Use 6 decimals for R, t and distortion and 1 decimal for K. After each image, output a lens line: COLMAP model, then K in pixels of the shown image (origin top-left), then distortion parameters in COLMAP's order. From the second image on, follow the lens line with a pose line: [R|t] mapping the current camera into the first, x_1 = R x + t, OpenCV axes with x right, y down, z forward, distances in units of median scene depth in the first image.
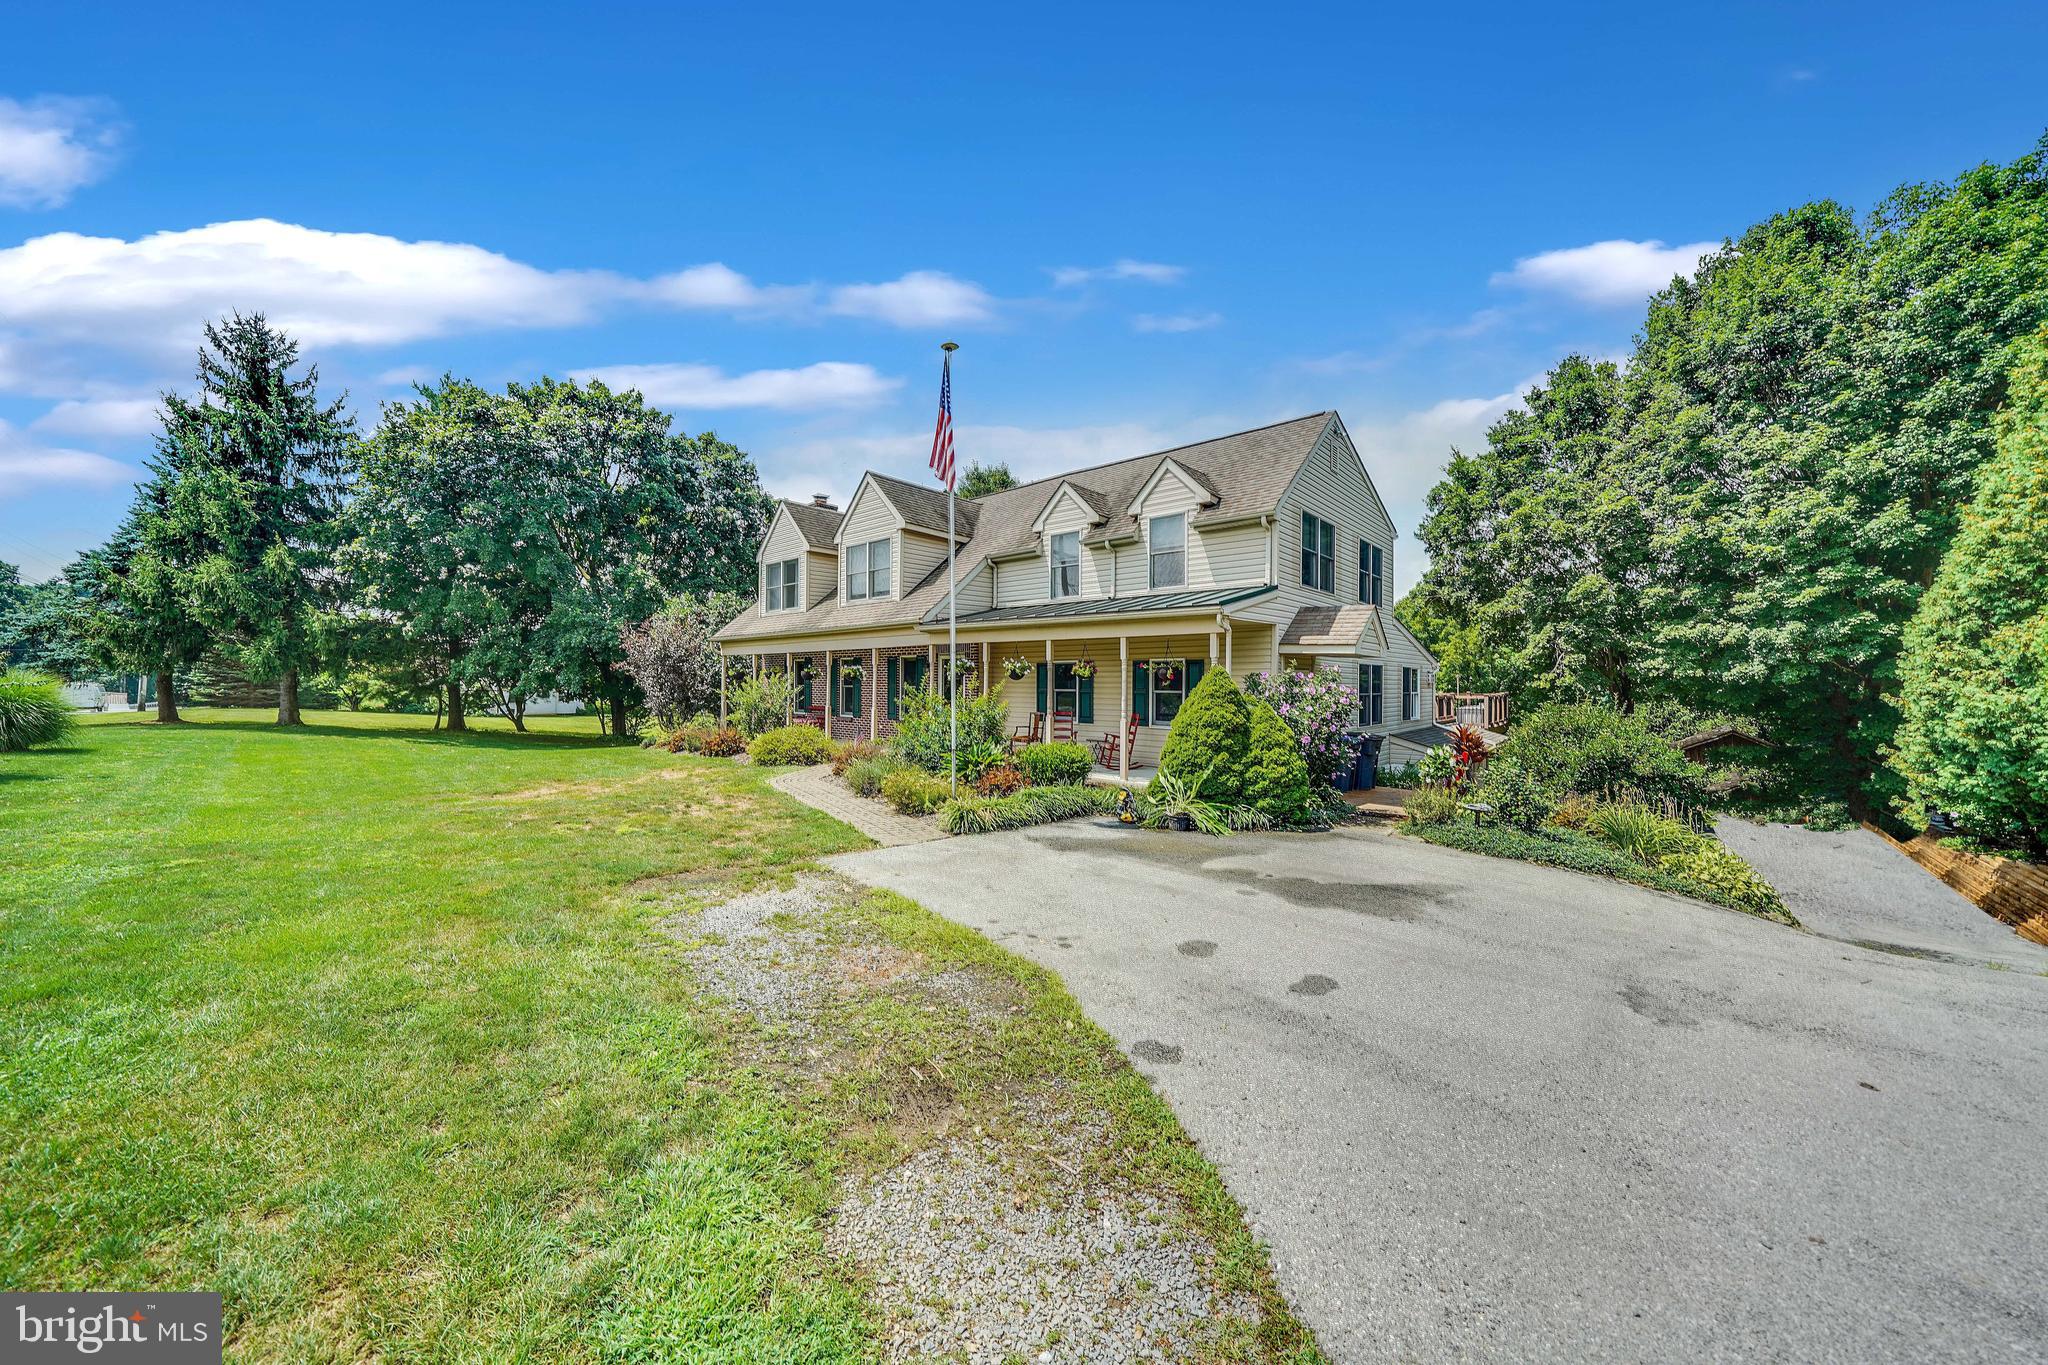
lens RADIAL K [[709.7, 0, 1015.0], [0, 709.7, 679.2], [0, 0, 1]] dist [-0.016826, 0.000521]
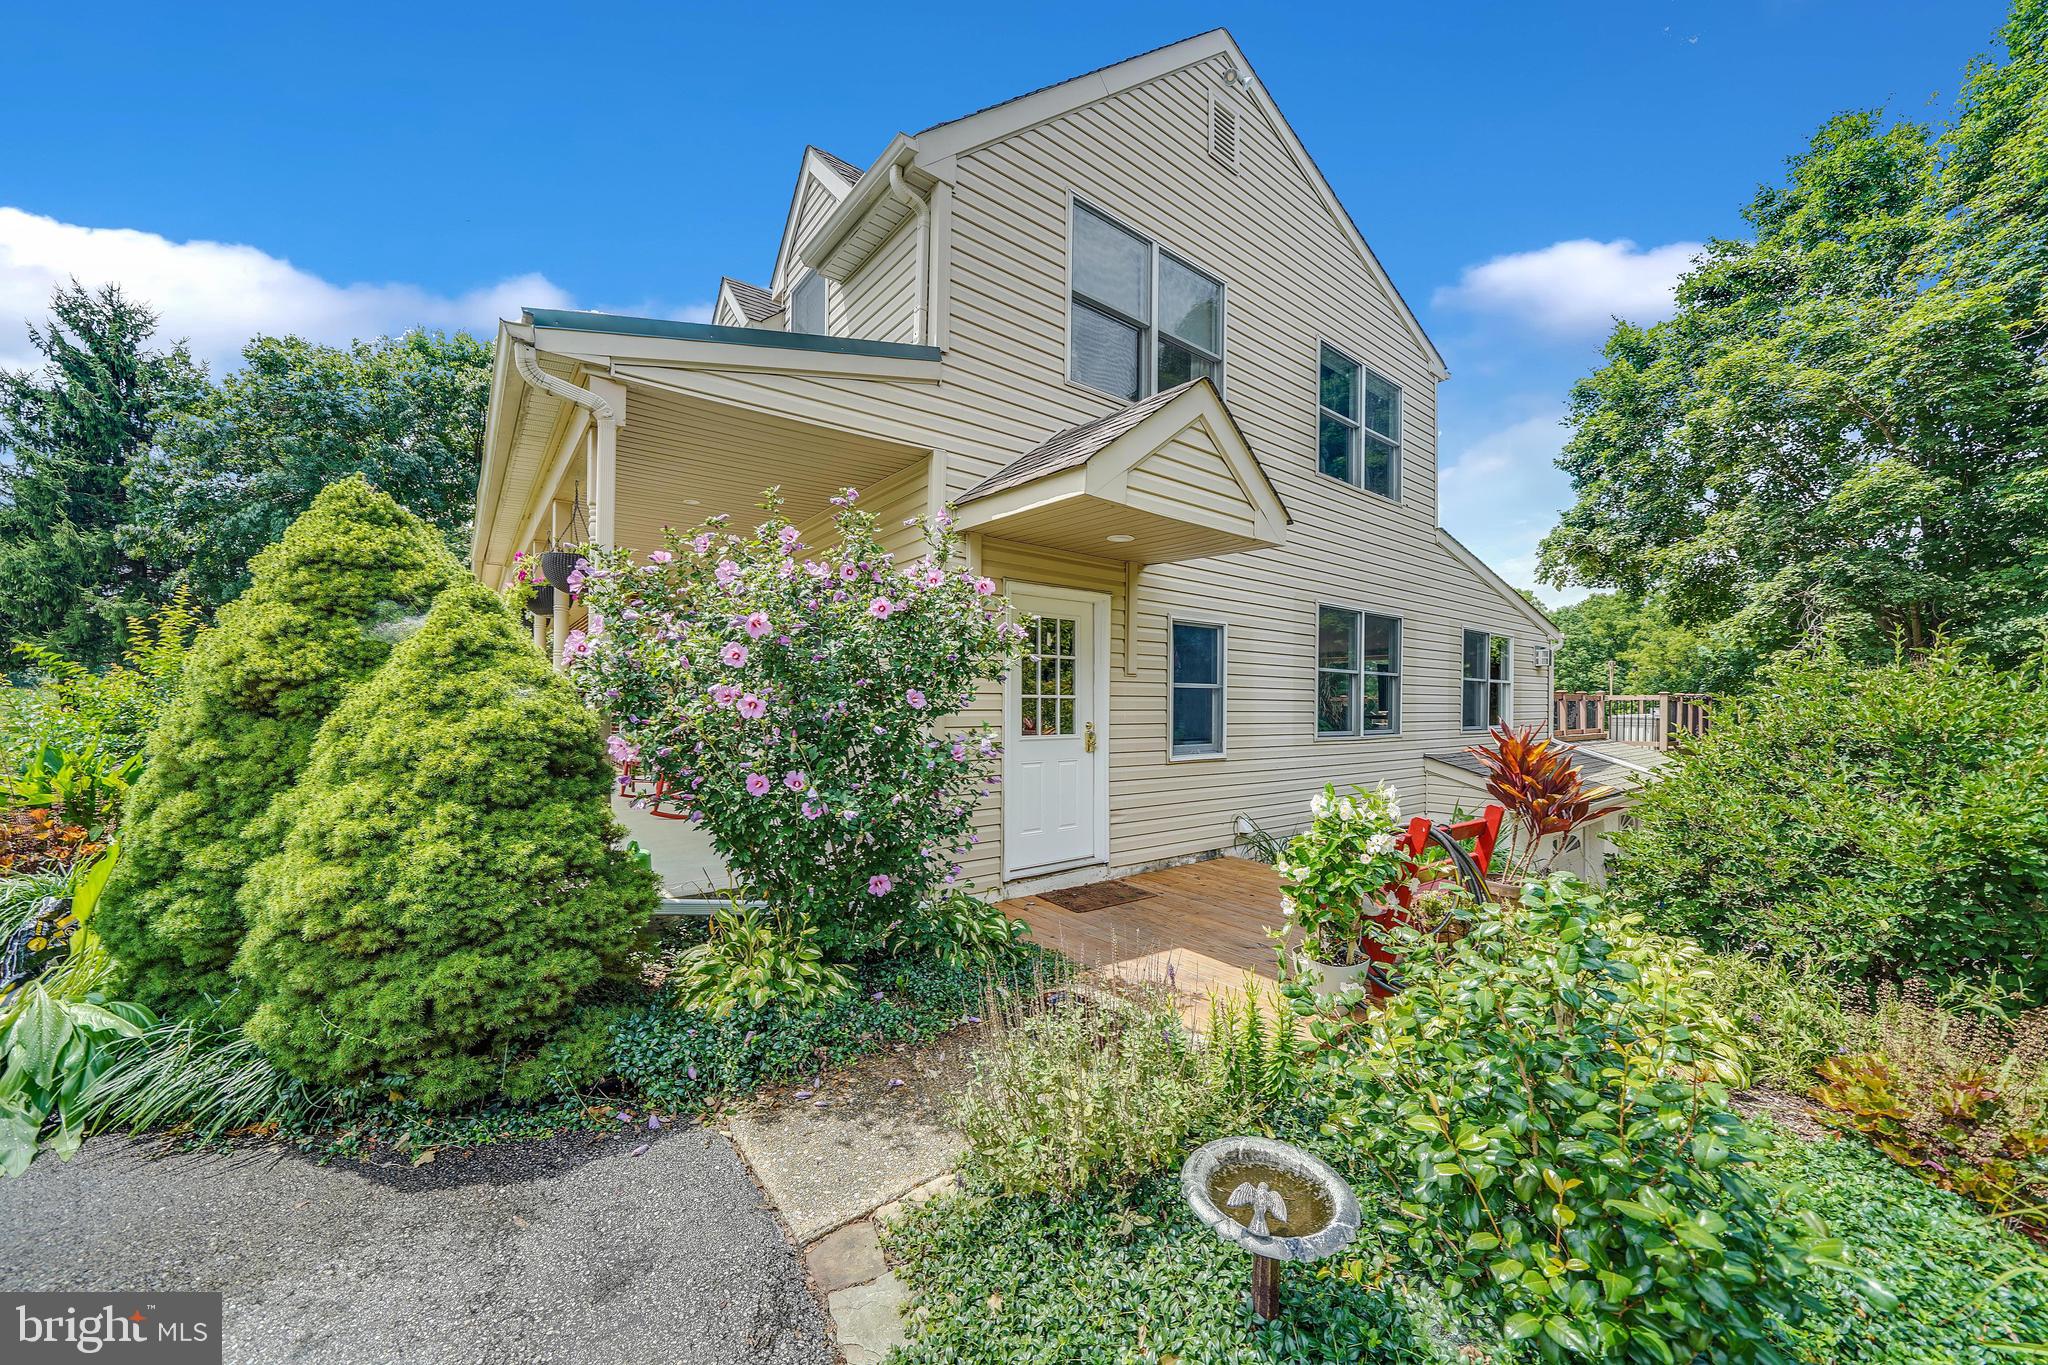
lens RADIAL K [[709.7, 0, 1013.4], [0, 709.7, 710.3], [0, 0, 1]] dist [-0.016826, 0.000521]
pose [[0.982120, 0.001723, -0.188249, 0.256255], [0.000480, 0.999932, 0.011656, 0.029736], [0.188257, -0.011537, 0.982052, 0.337943]]
